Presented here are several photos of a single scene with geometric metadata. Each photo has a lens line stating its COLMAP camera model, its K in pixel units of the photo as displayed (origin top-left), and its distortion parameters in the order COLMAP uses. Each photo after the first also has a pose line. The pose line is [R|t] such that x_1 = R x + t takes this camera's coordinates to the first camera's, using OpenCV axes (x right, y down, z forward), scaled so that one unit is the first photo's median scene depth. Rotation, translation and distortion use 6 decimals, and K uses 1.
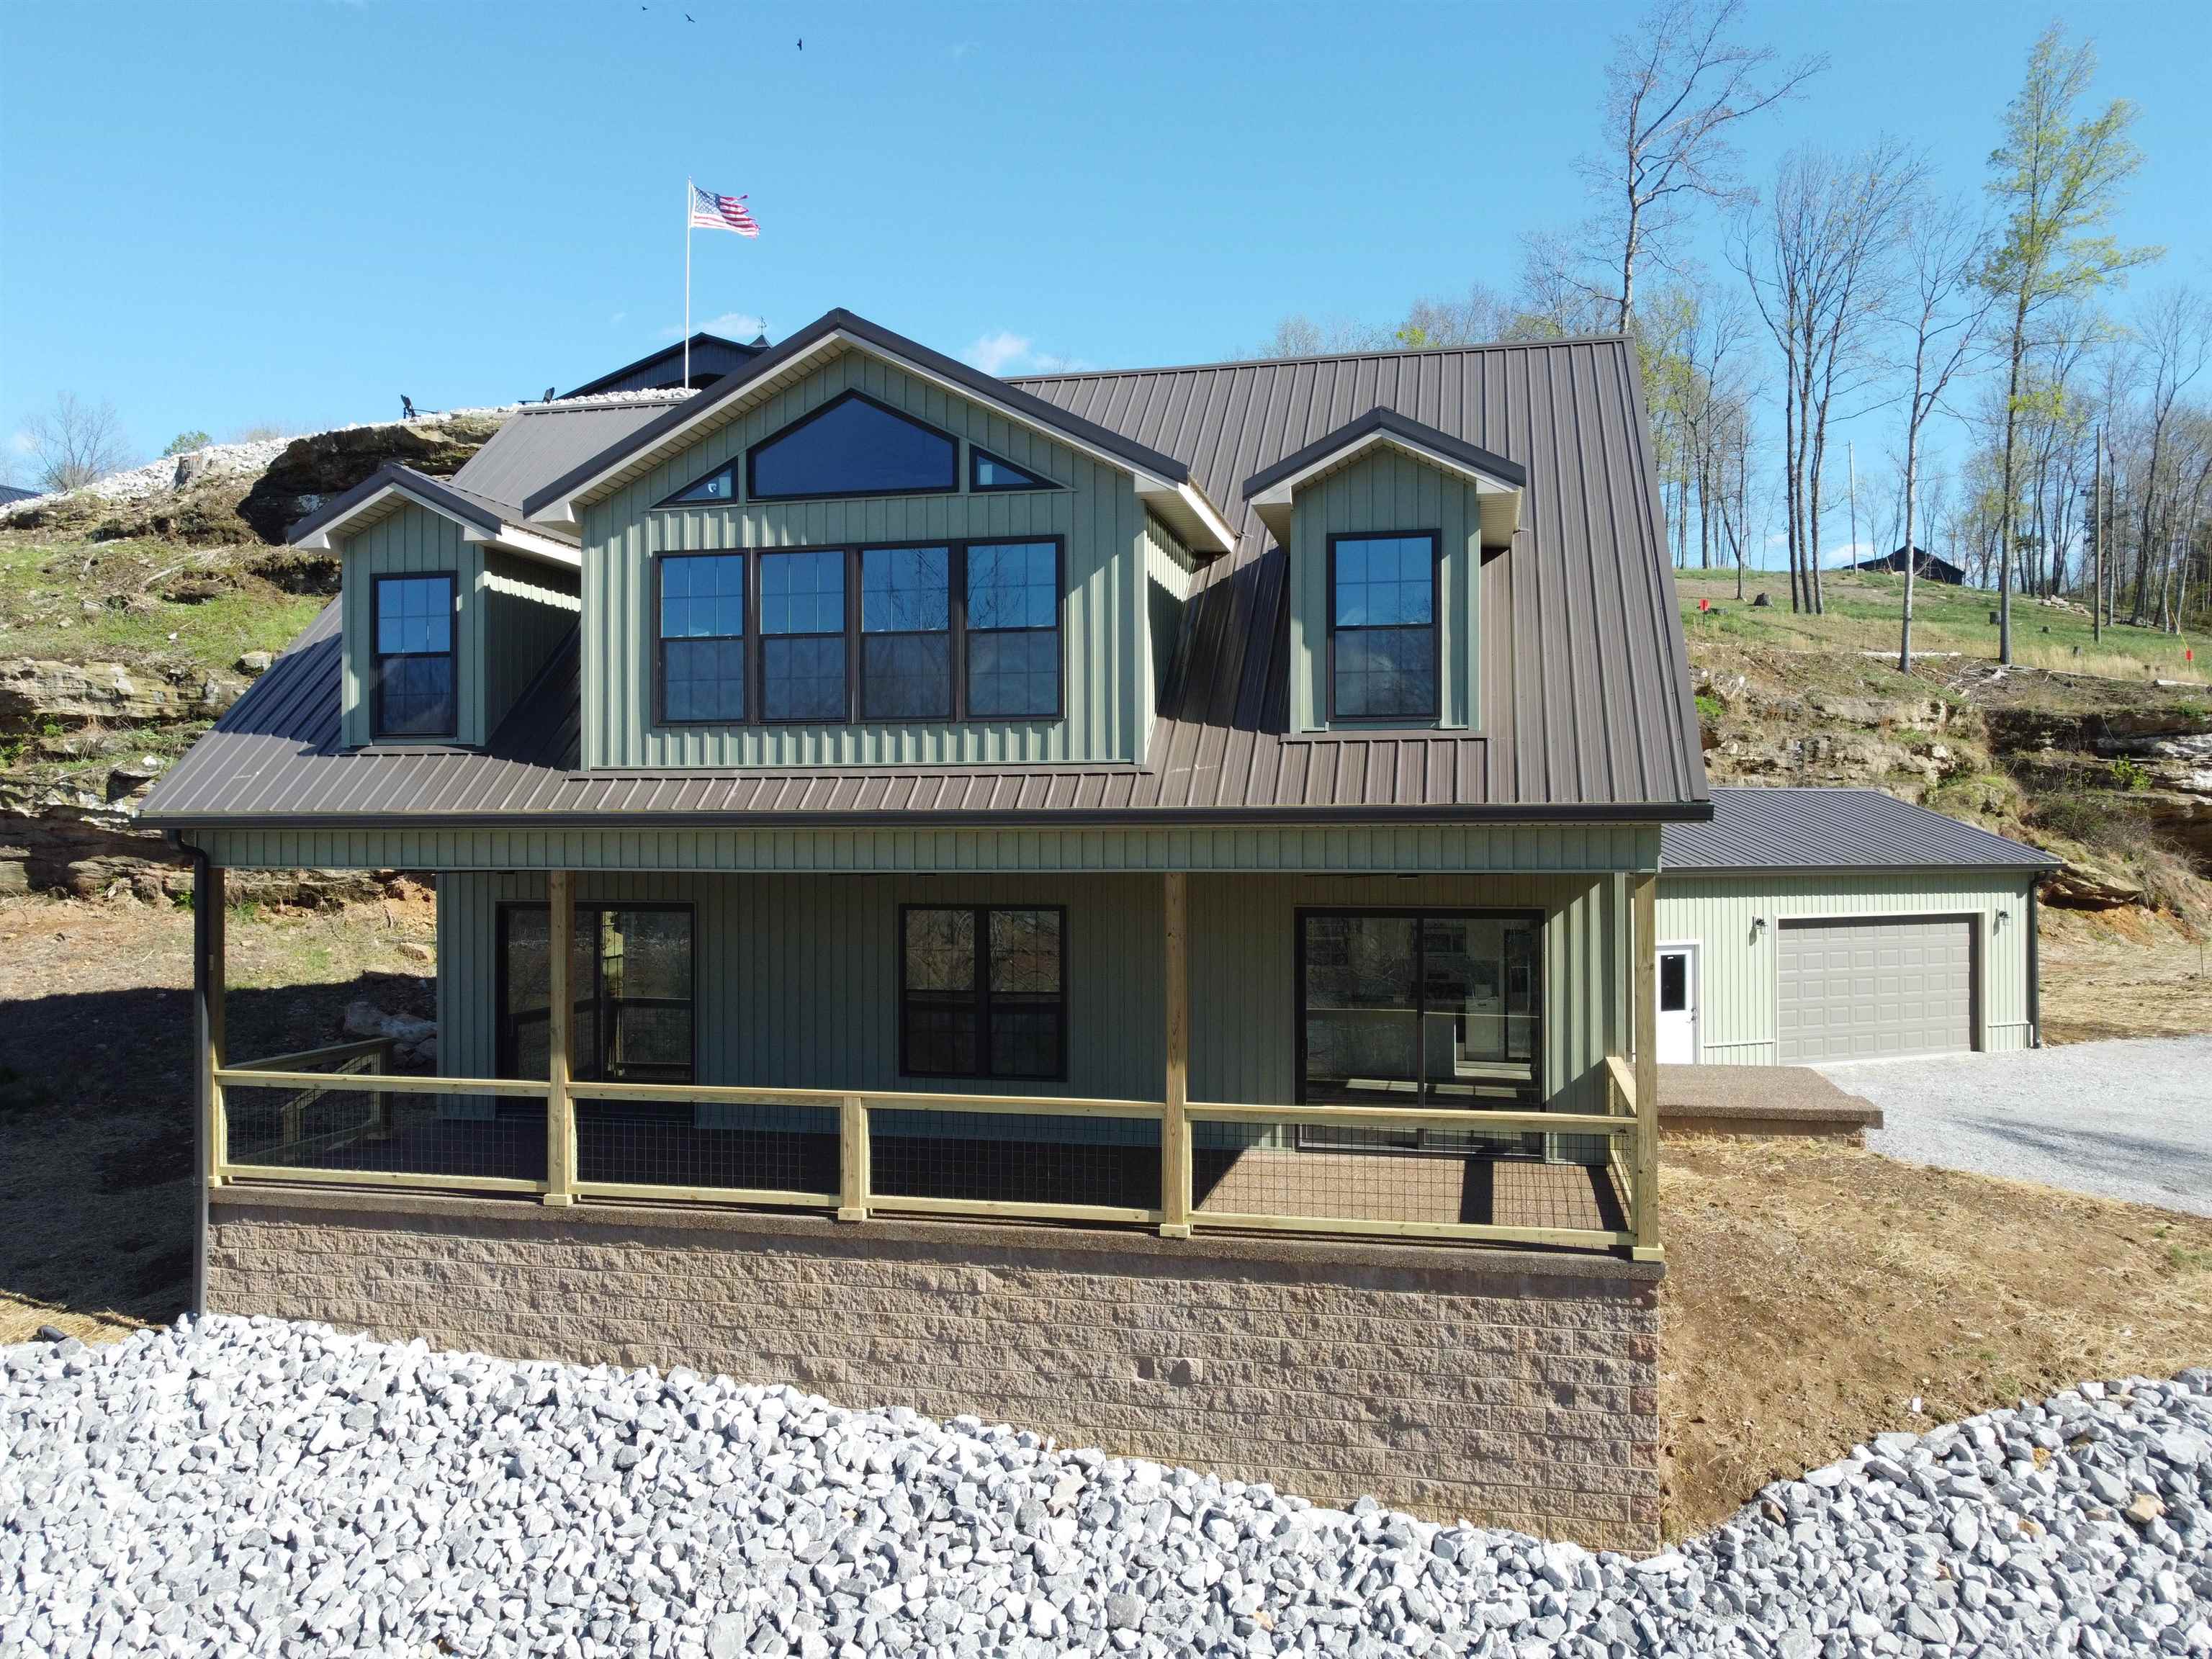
lens RADIAL K [[1671.0, 0, 1108.8], [0, 1671.0, 824.7], [0, 0, 1]] dist [-0.006898, 0.000127]
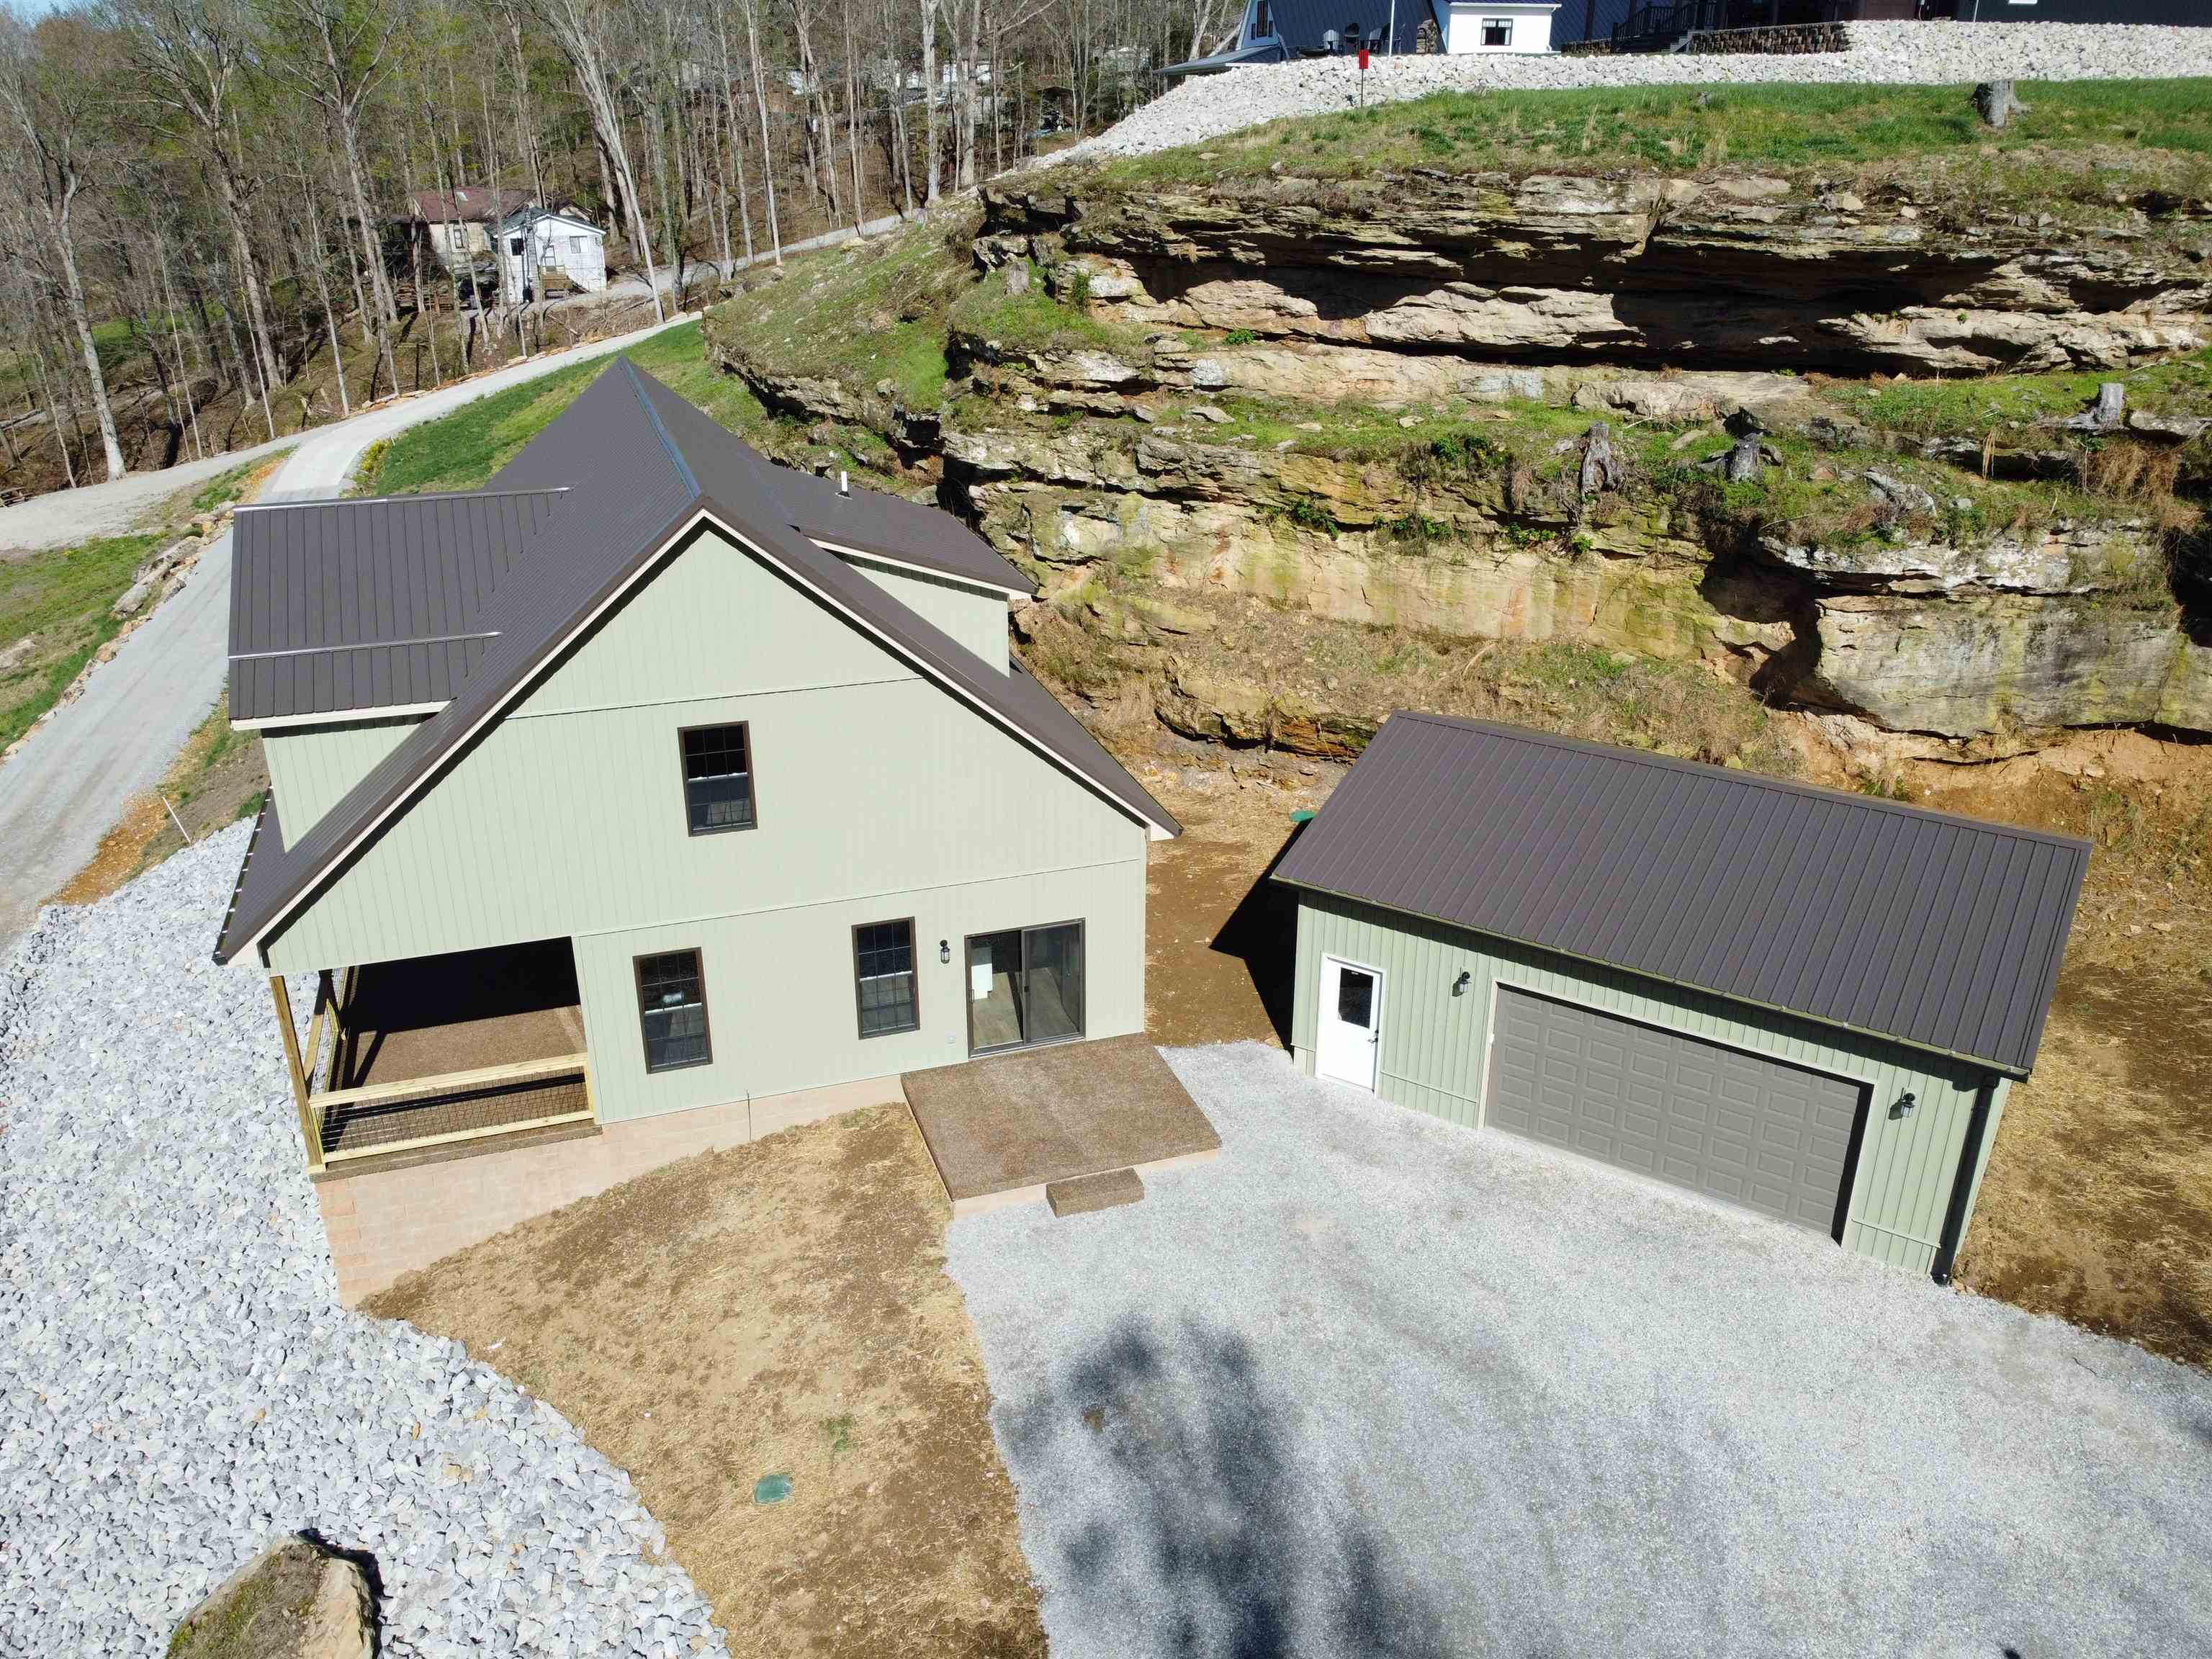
lens RADIAL K [[1671.0, 0, 1100.7], [0, 1671.0, 826.5], [0, 0, 1]] dist [-0.006898, 0.000127]
pose [[0.520542, 0.334432, -0.785615, 1.759582], [0.007221, 0.918344, 0.395718, -0.664505], [0.853806, -0.211661, 0.475621, 0.828474]]
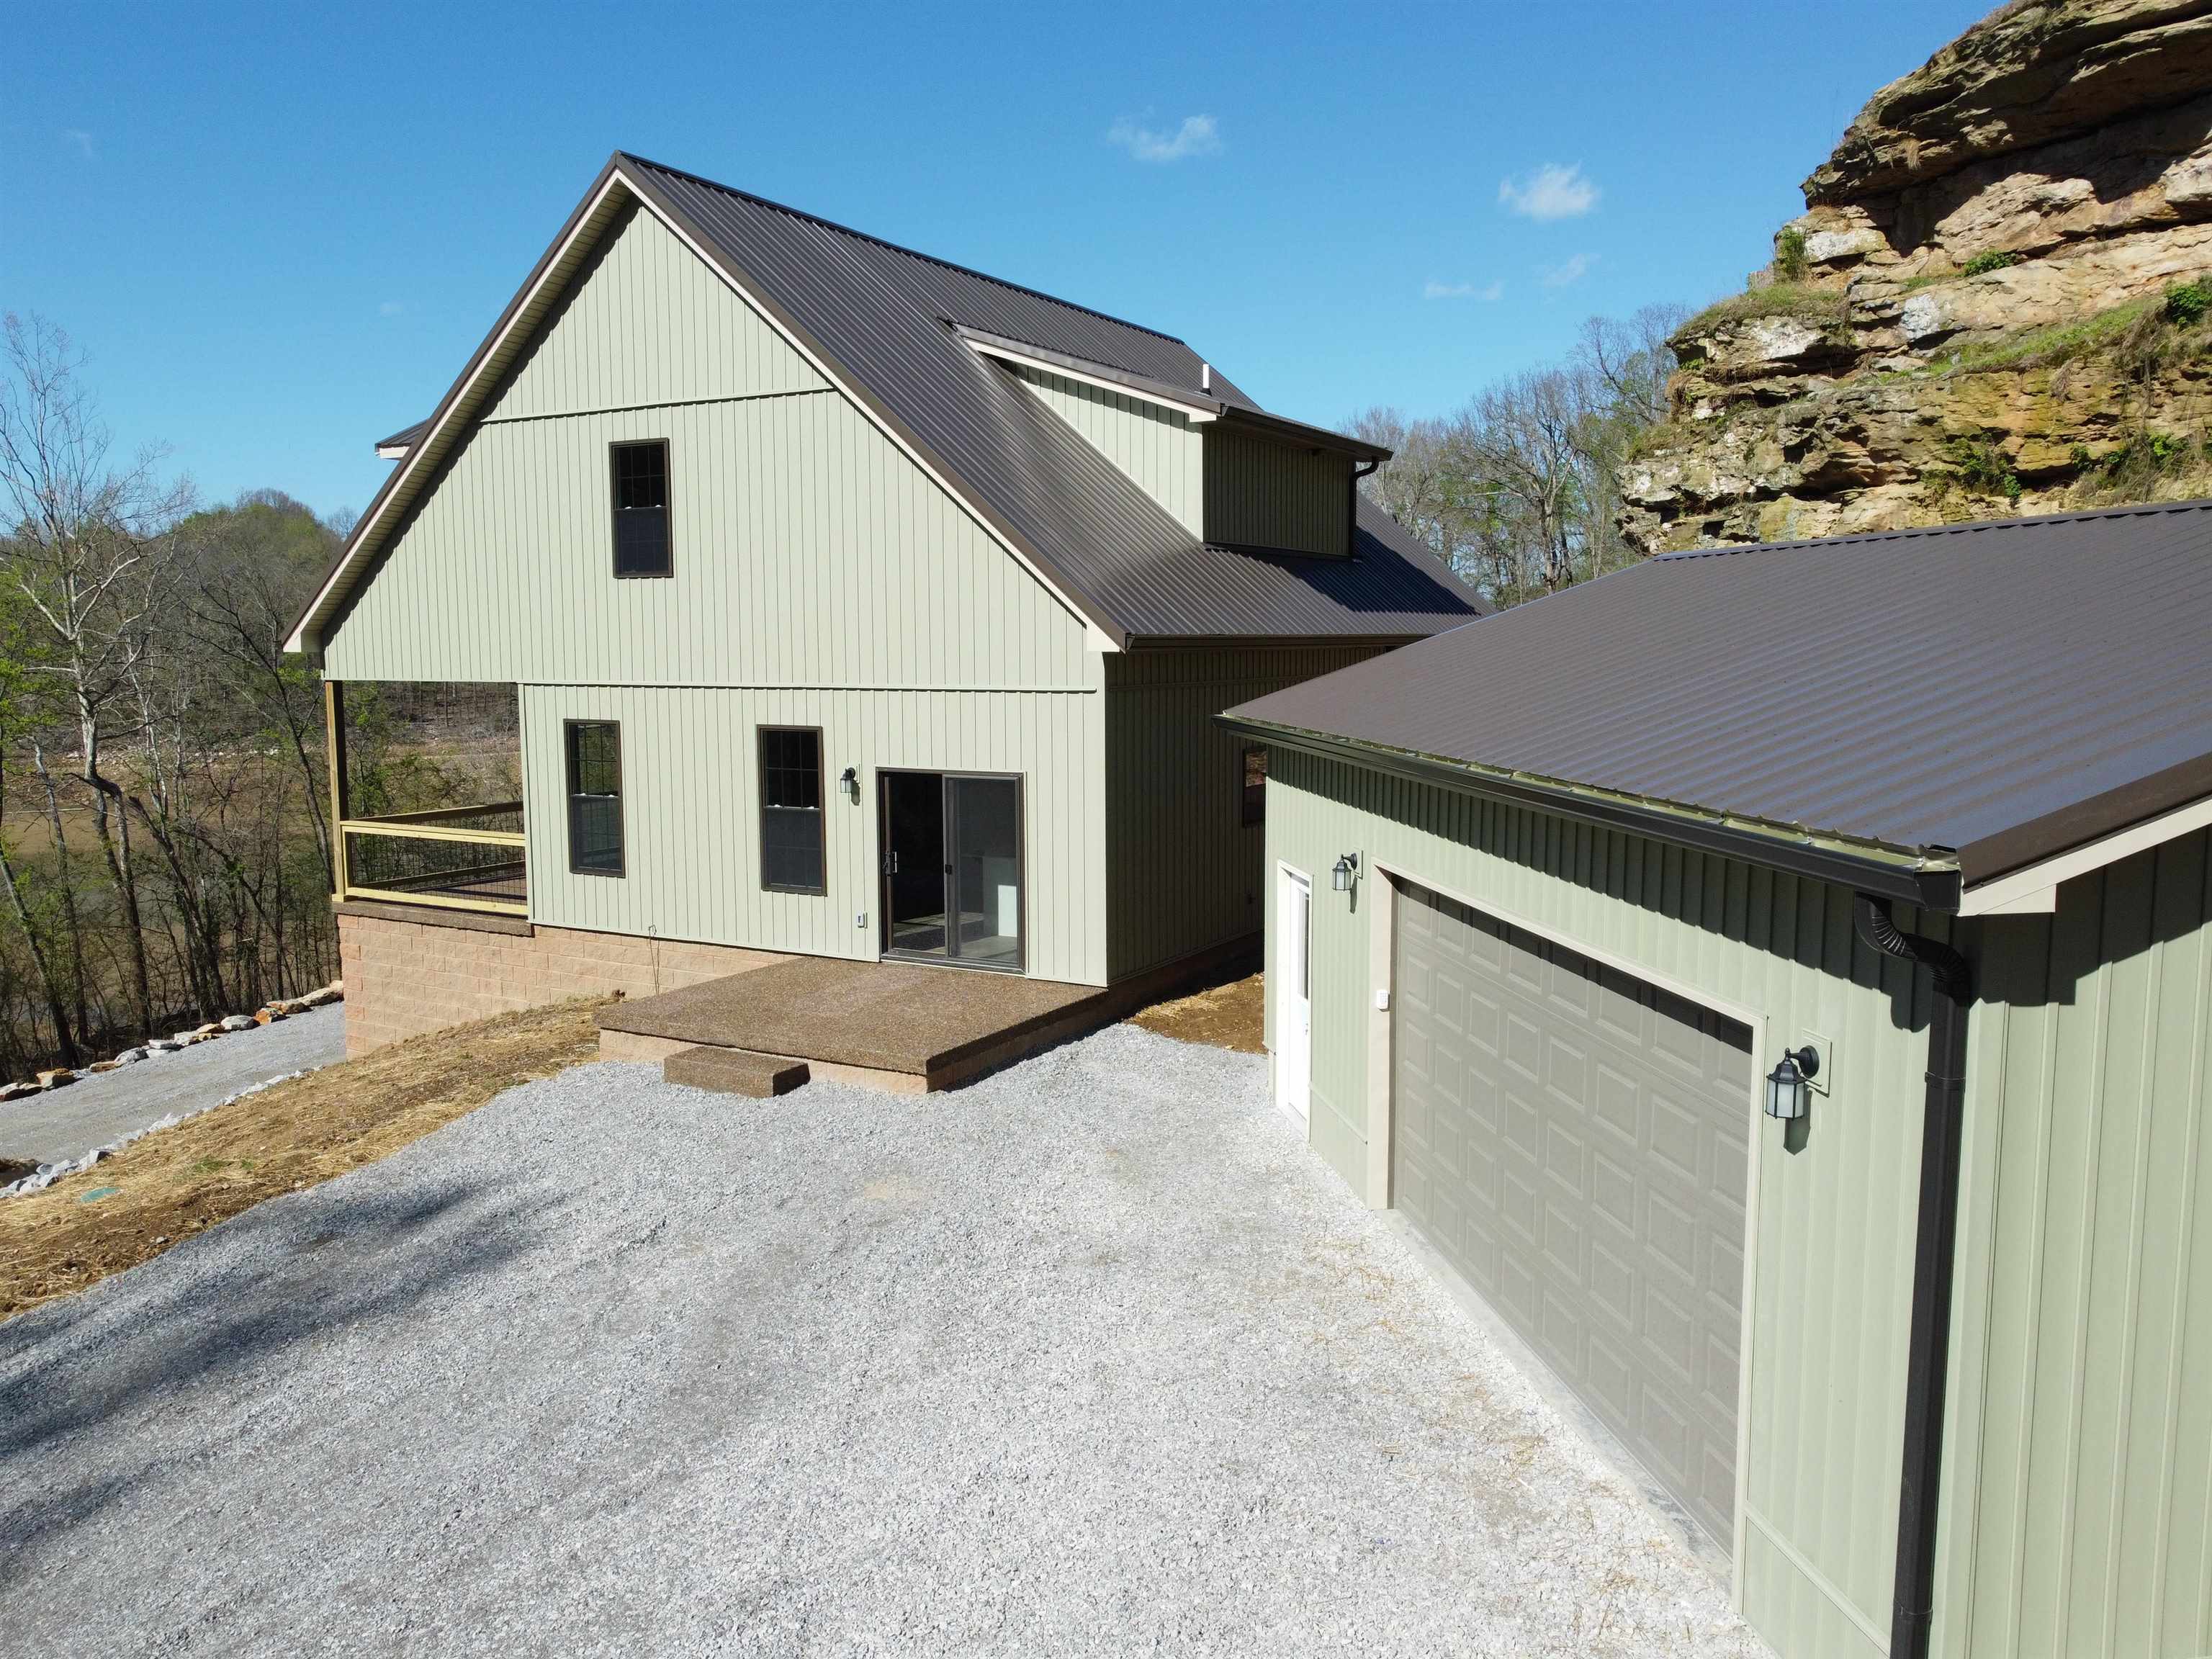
lens RADIAL K [[1671.0, 0, 1106.6], [0, 1671.0, 825.4], [0, 0, 1]] dist [-0.006898, 0.000127]
pose [[-0.281367, 0.113806, -0.952828, 1.536340], [0.017430, 0.993385, 0.113503, -0.011040], [0.959442, 0.015329, -0.281490, 1.967904]]
